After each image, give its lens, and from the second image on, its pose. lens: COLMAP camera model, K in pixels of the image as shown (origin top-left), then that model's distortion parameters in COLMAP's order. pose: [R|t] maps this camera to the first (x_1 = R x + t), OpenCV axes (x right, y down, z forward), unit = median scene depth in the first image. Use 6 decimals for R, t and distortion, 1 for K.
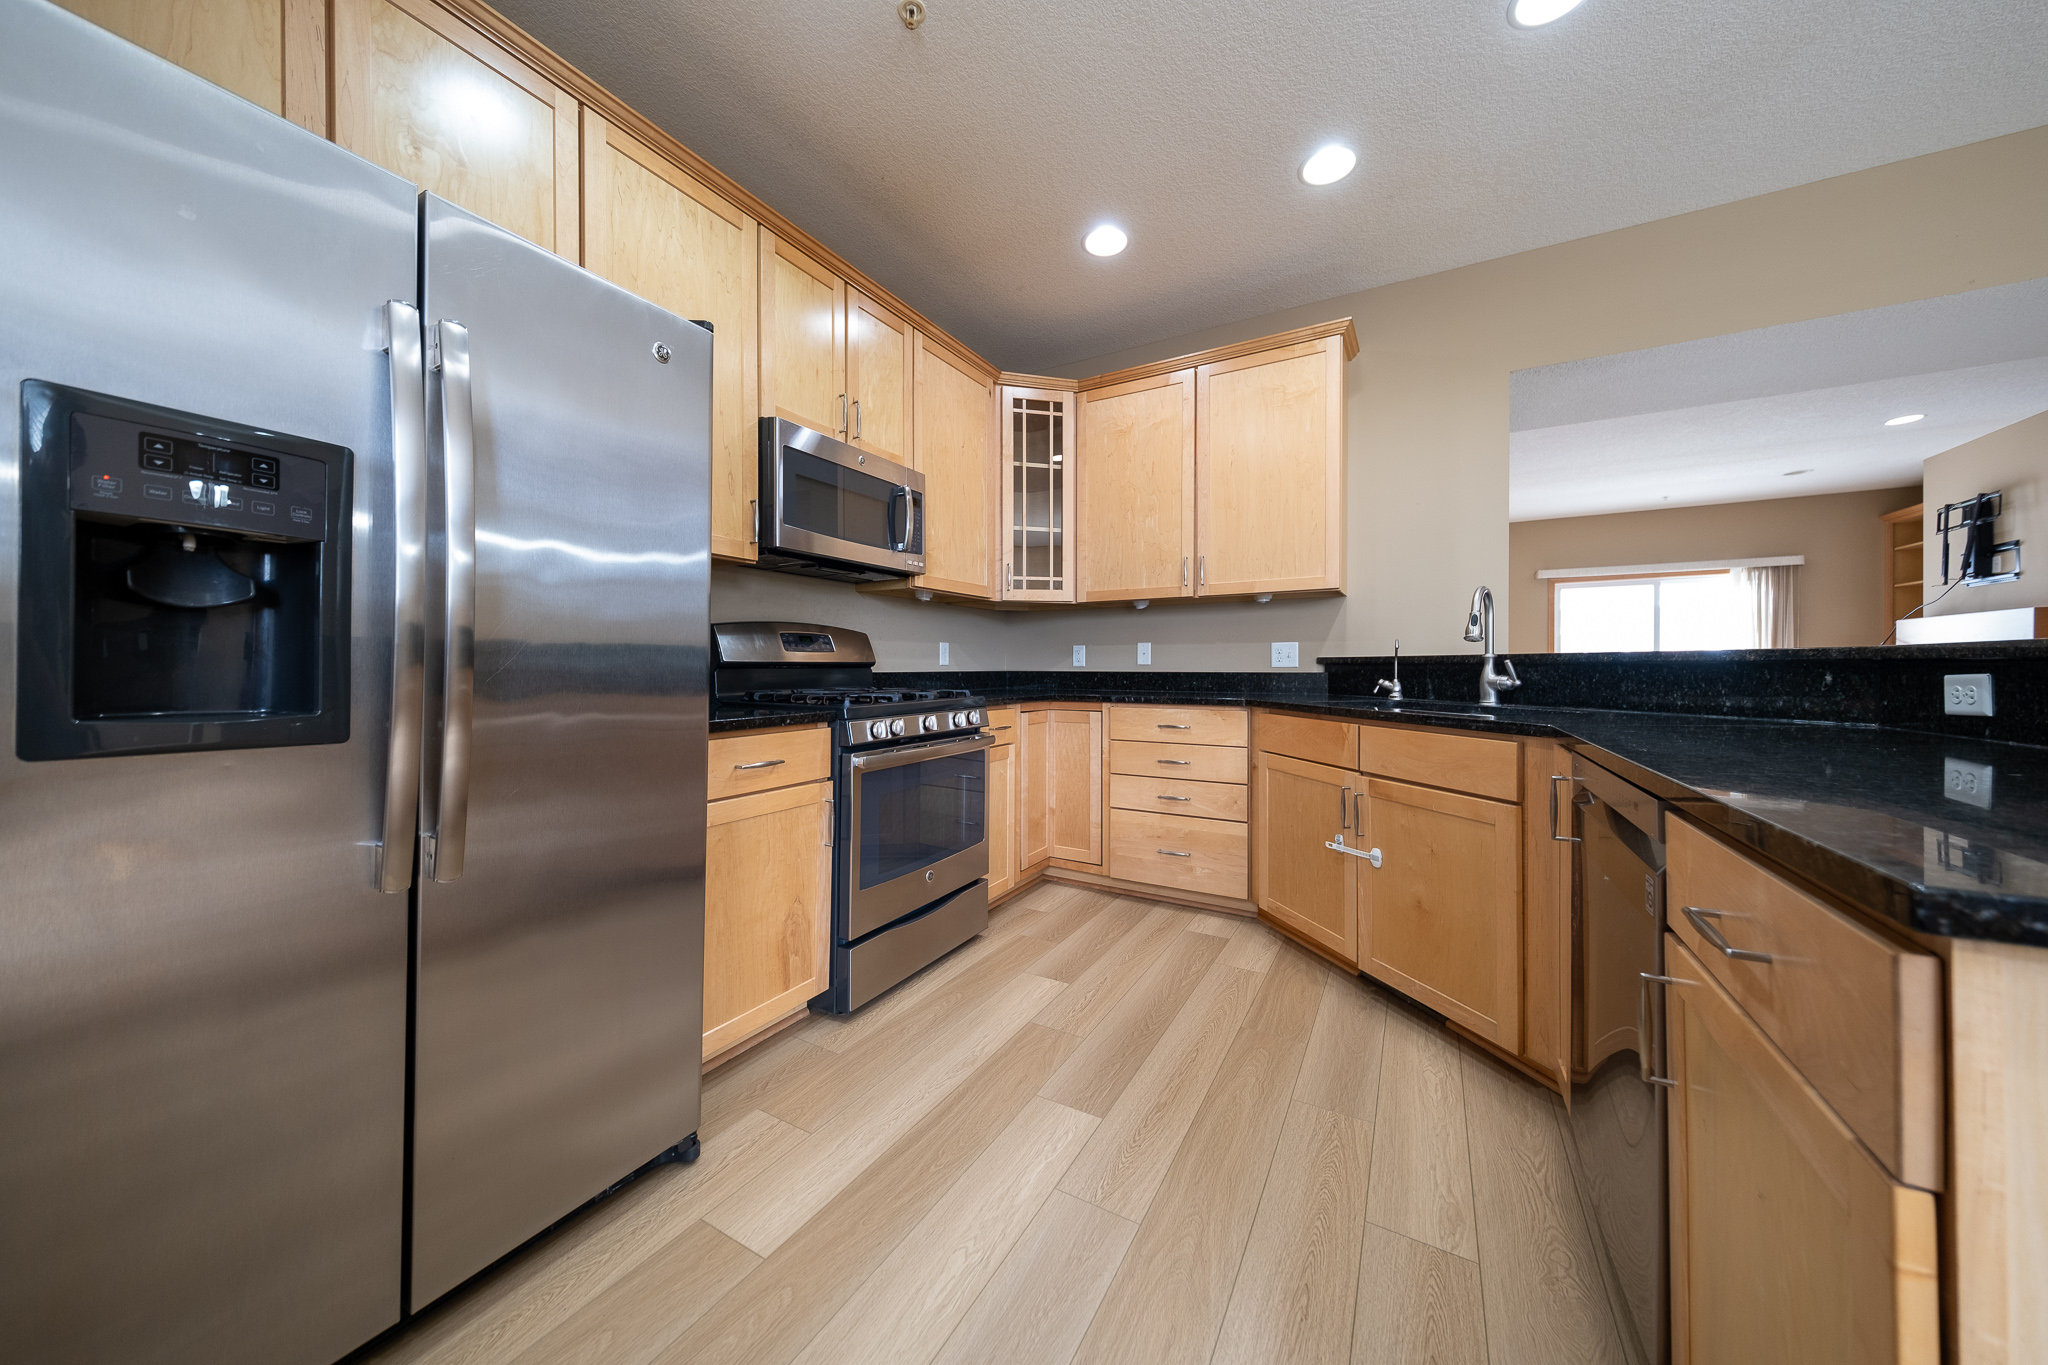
lens RADIAL K [[691.0, 0, 1019.6], [0, 691.0, 672.7], [0, 0, 1]] dist [0.014443, -0.000371]
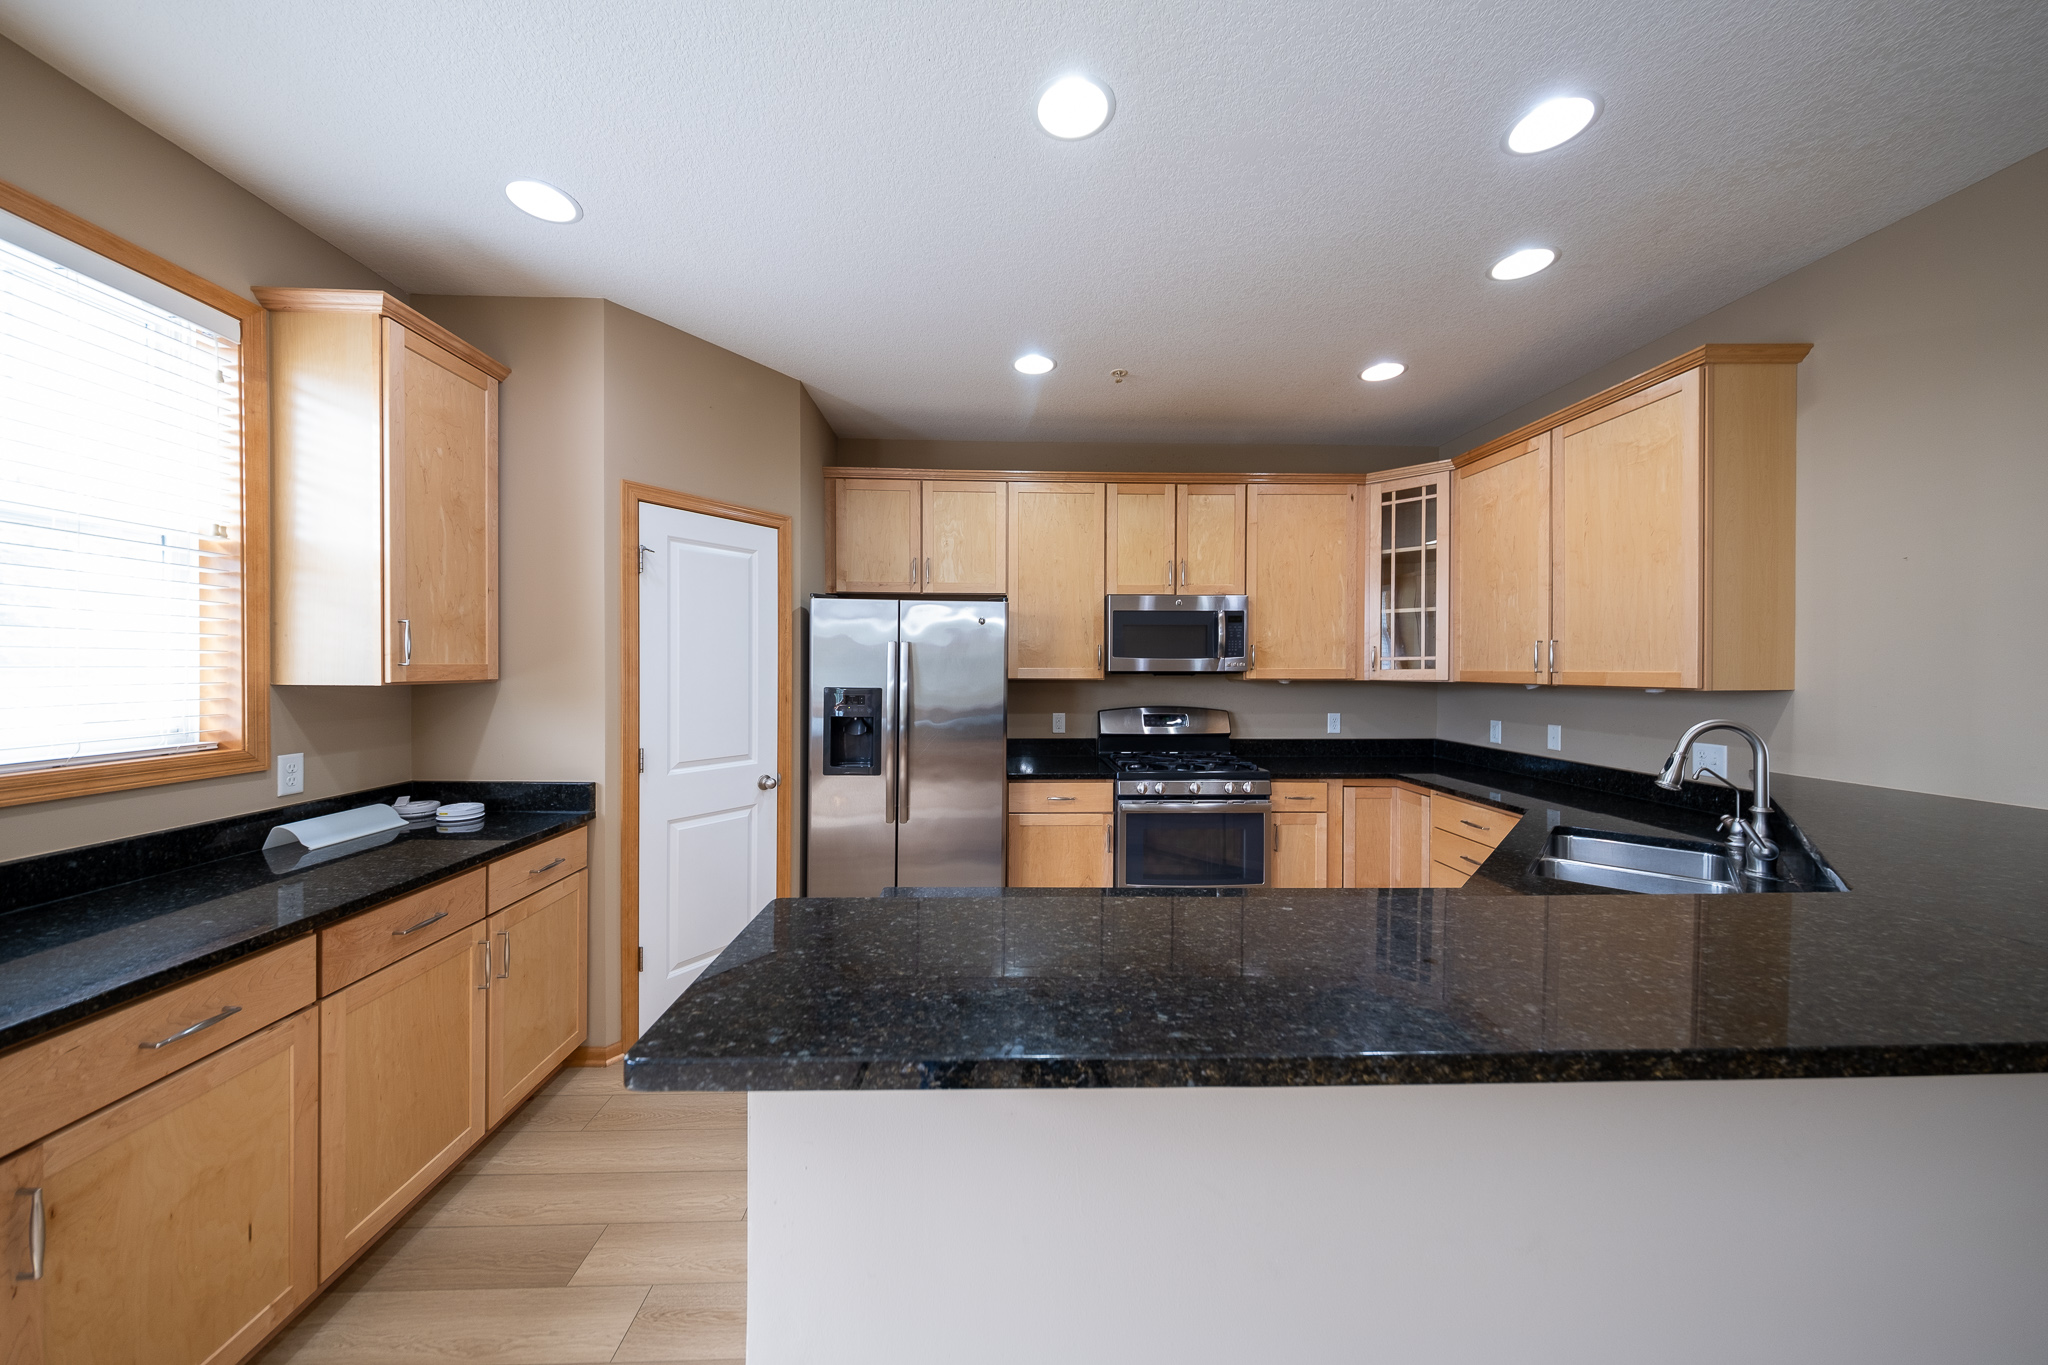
lens RADIAL K [[691.0, 0, 1017.6], [0, 691.0, 673.1], [0, 0, 1]] dist [0.014443, -0.000371]
pose [[0.532258, 0.007560, -0.846549, 0.605560], [-0.009584, 0.999950, 0.002904, -0.112379], [0.846528, 0.006567, 0.532303, -0.057646]]
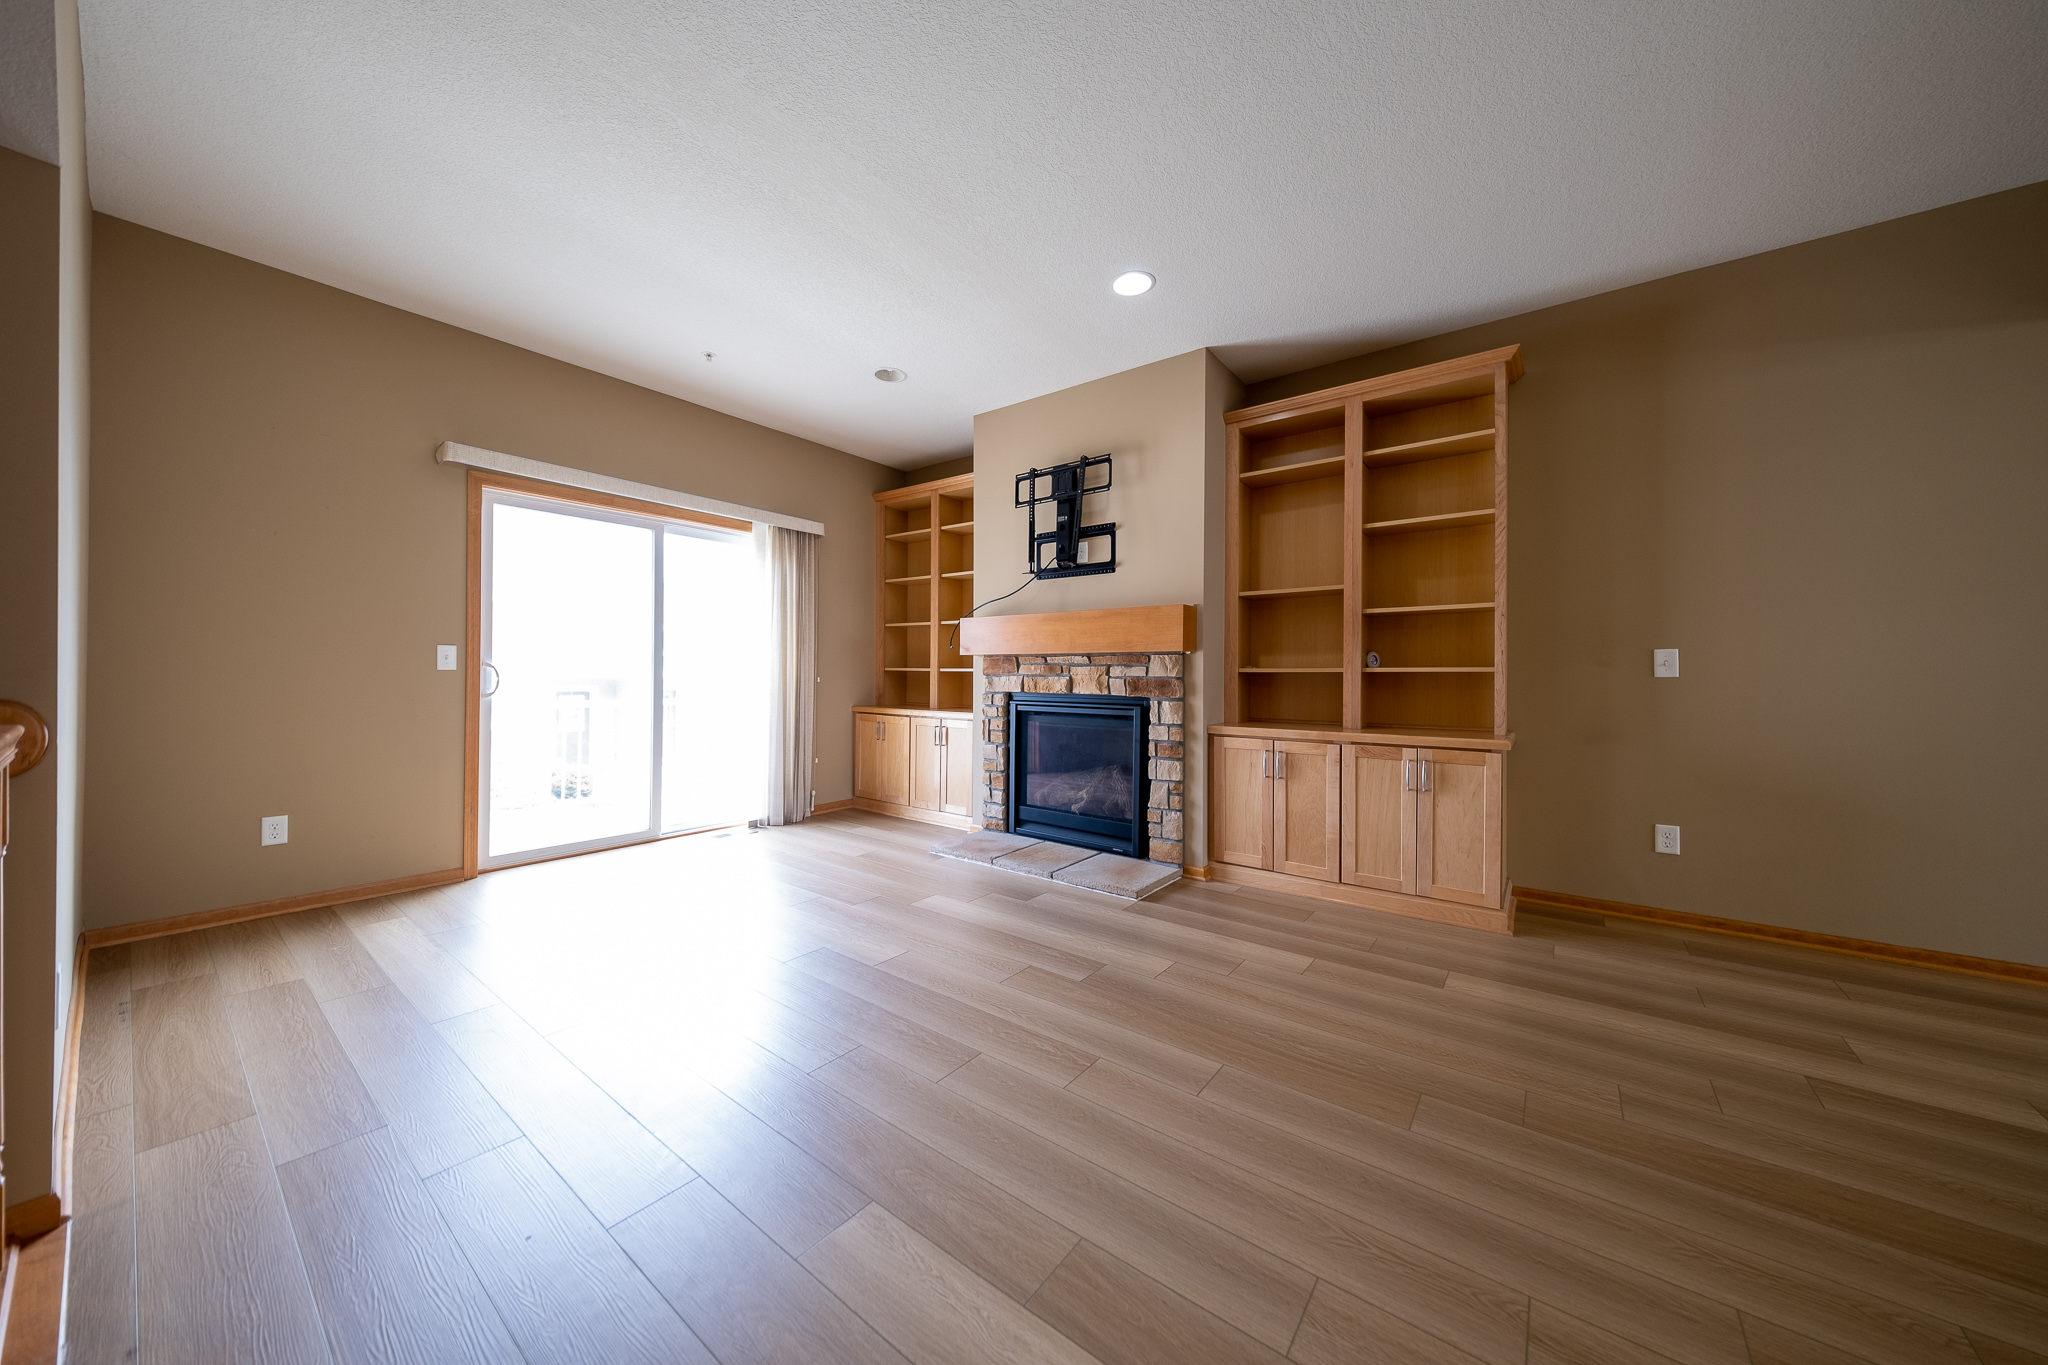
lens RADIAL K [[691.0, 0, 1044.3], [0, 691.0, 683.3], [0, 0, 1]] dist [0.014443, -0.000371]
pose [[0.136078, -0.005518, 0.990683, 0.924934], [-0.004066, 0.999973, 0.006128, -0.017493], [-0.990690, -0.004862, 0.136052, 1.433737]]
